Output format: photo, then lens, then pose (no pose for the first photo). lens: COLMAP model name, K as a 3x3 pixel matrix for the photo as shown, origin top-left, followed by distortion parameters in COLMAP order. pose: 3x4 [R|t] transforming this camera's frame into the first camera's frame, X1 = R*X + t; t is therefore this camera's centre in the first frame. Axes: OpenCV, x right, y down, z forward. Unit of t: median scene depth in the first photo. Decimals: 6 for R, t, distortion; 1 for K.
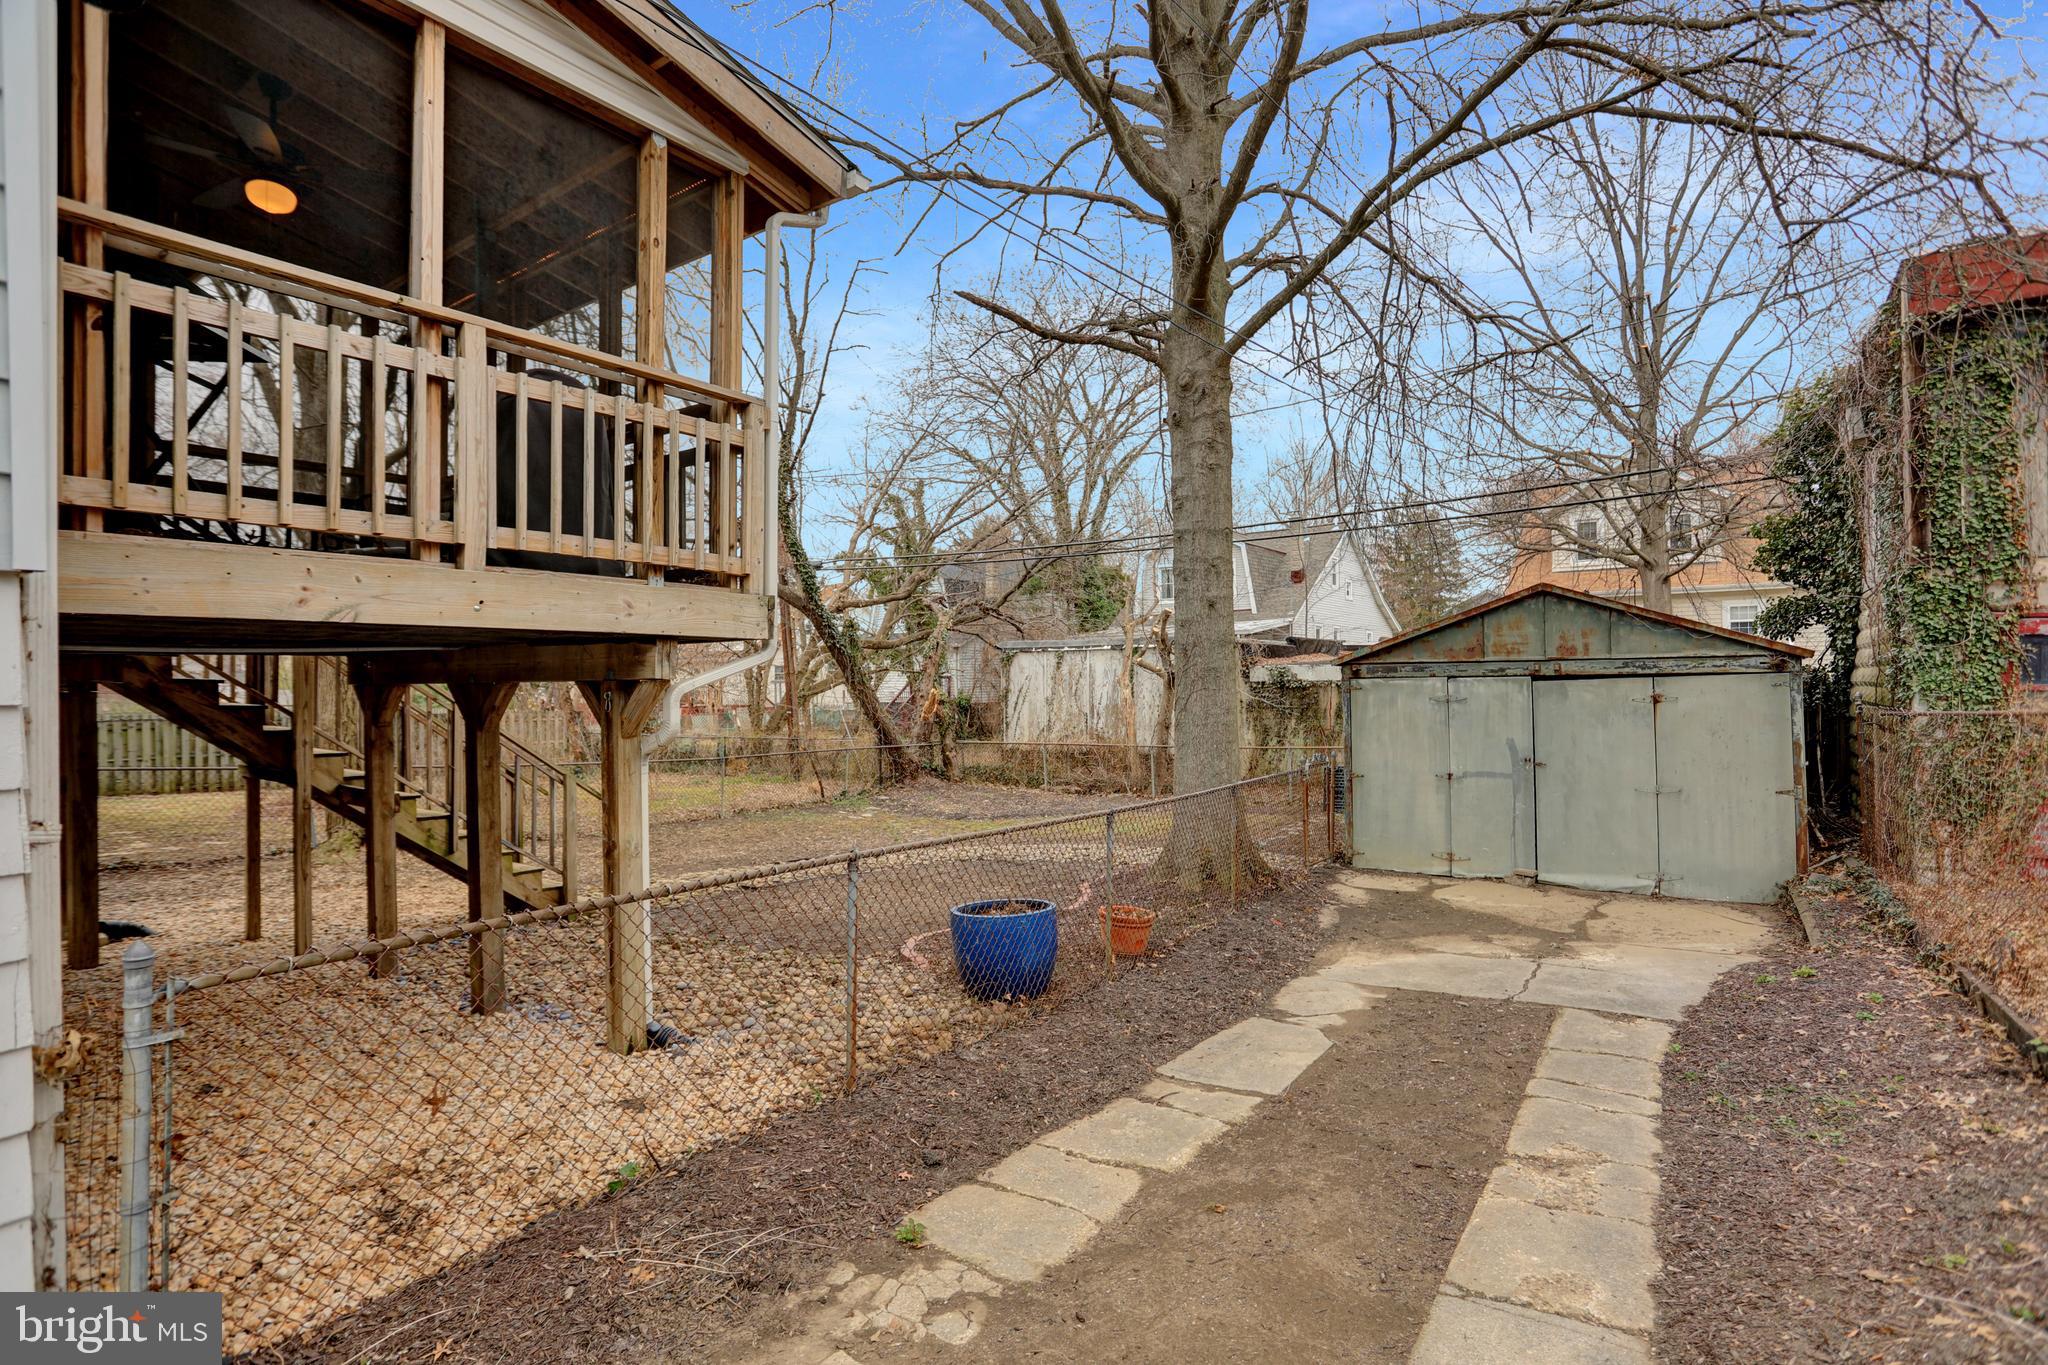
lens RADIAL K [[980.3, 0, 1024.6], [0, 980.3, 685.4], [0, 0, 1]] dist [-0.057633, 0.017957]
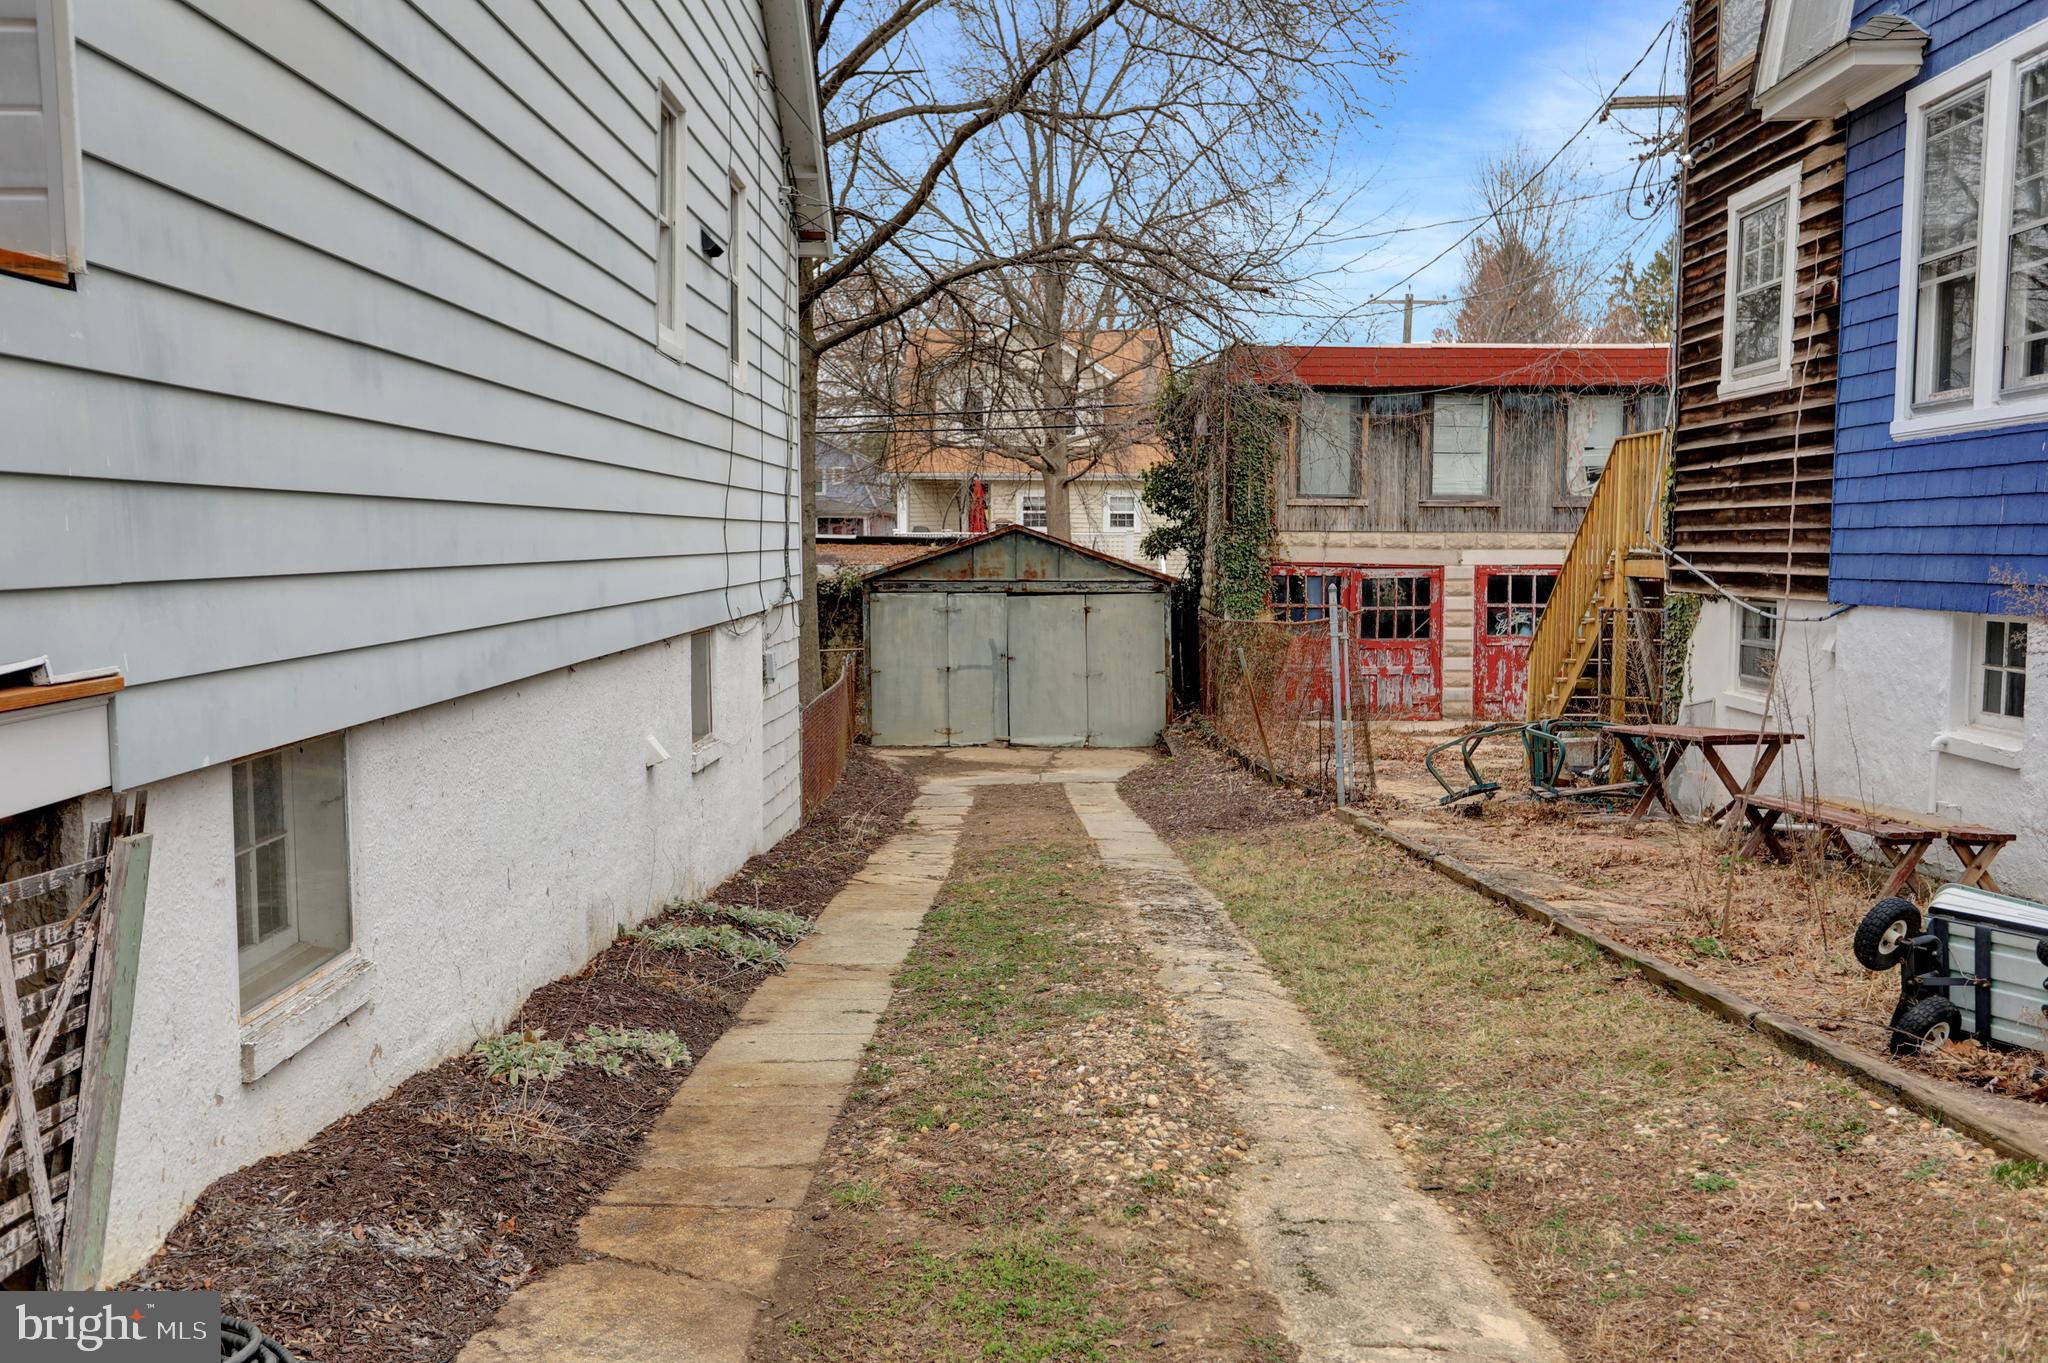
lens RADIAL K [[1738.1, 0, 1036.2], [0, 1738.1, 683.8], [0, 0, 1]] dist [-0.007291, 0.001780]
pose [[0.820632, -0.031620, 0.570582, -0.814871], [-0.011610, 0.997339, 0.071968, -0.057157], [-0.571340, -0.065684, 0.818081, -0.997003]]
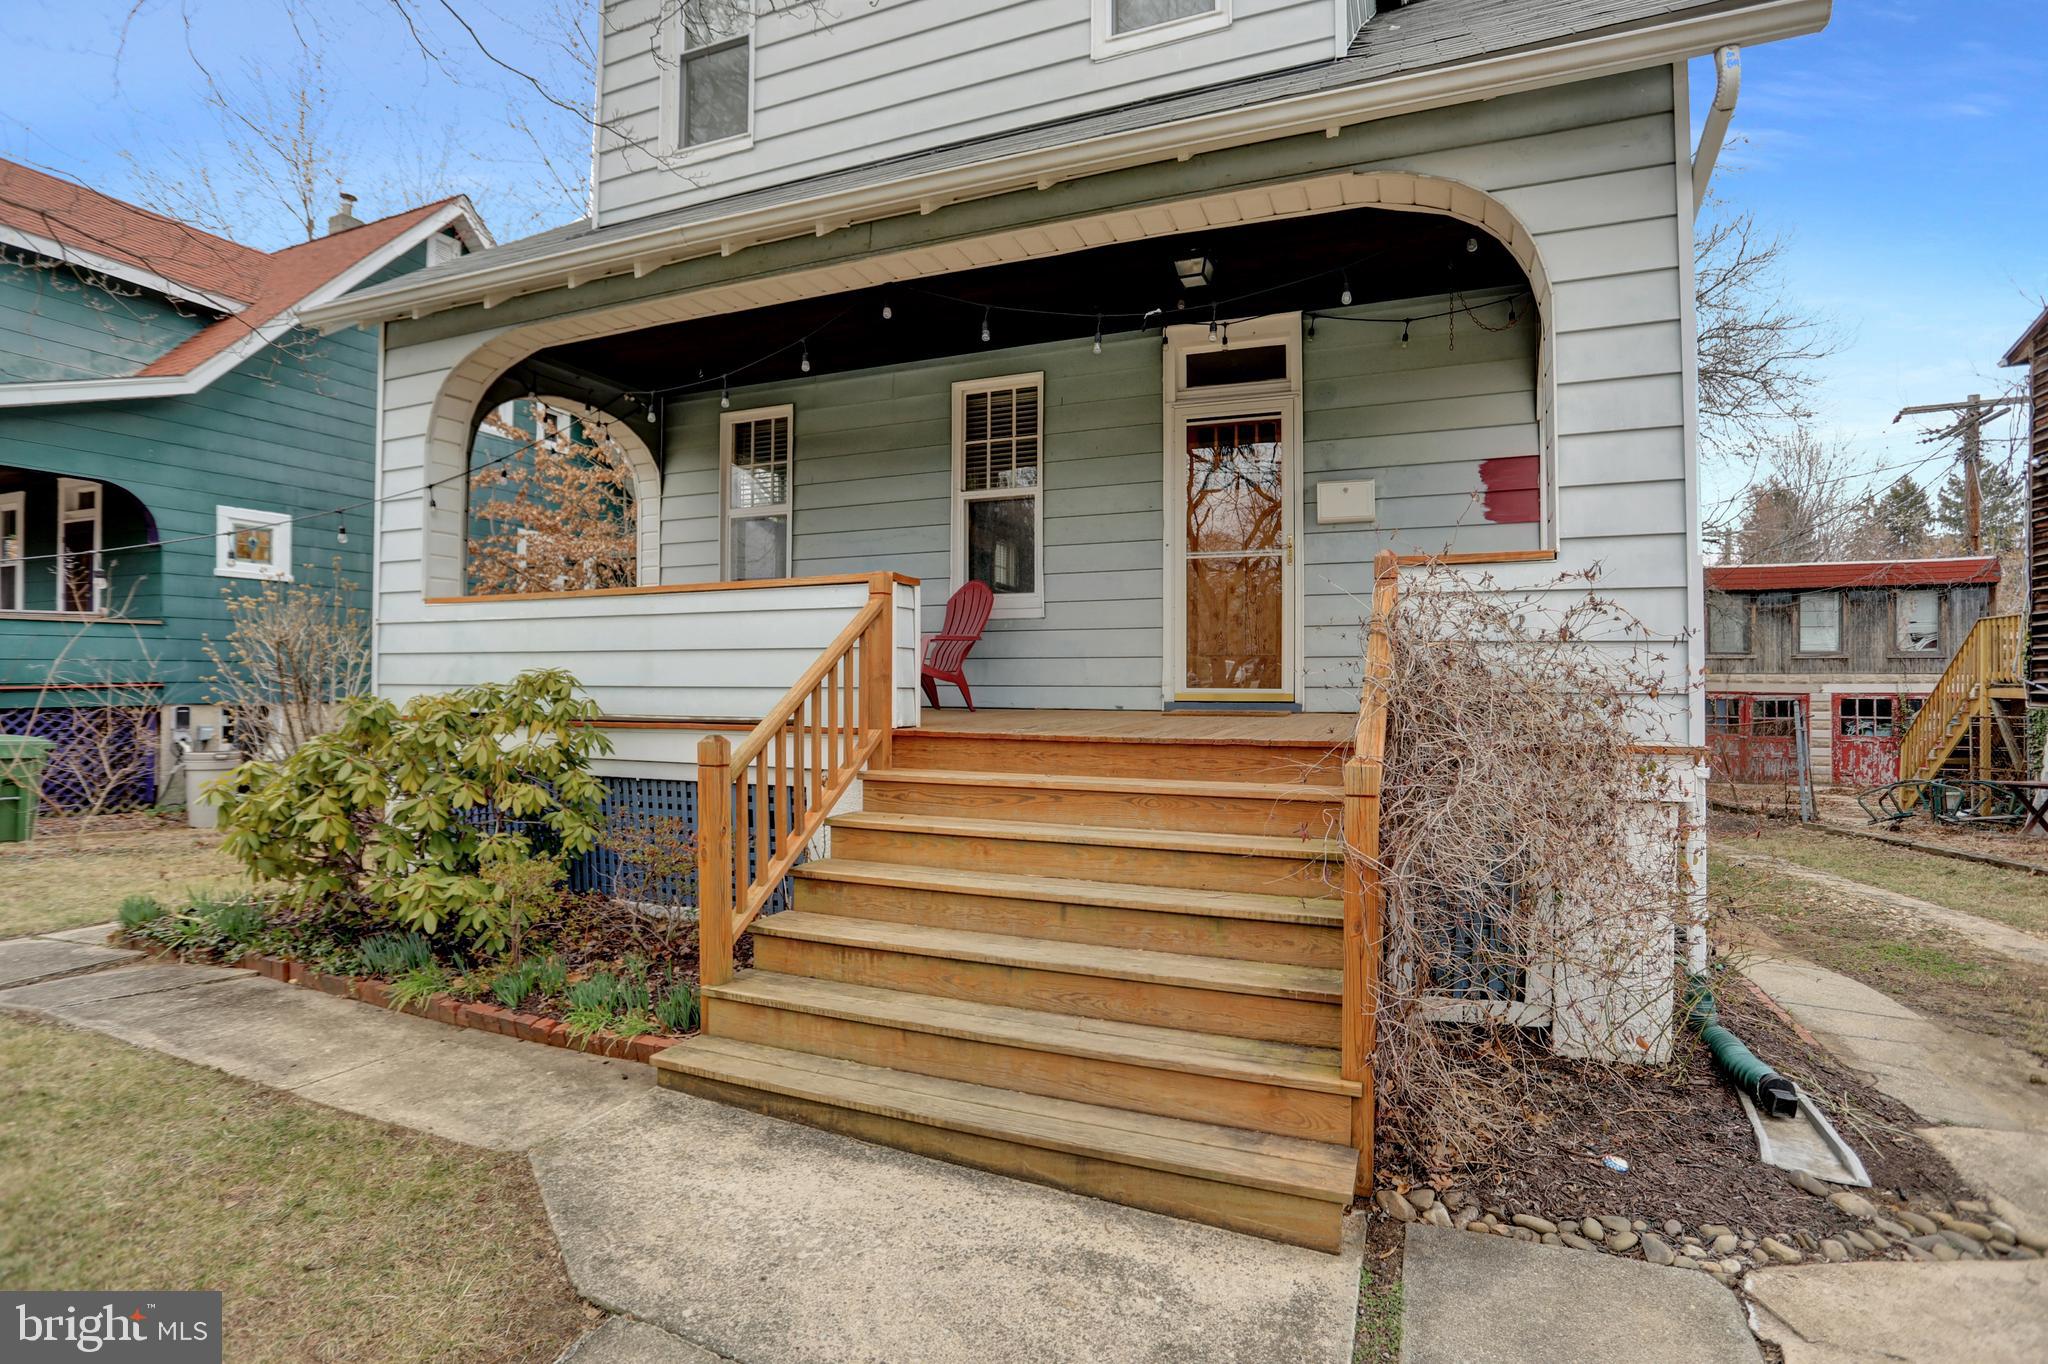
lens RADIAL K [[980.3, 0, 1024.3], [0, 980.3, 680.6], [0, 0, 1]] dist [-0.057633, 0.017957]
pose [[0.977612, 0.014592, 0.209908, -1.206832], [-0.013756, 0.999891, -0.005441, -0.046799], [-0.209964, 0.002432, 0.977706, -1.114573]]
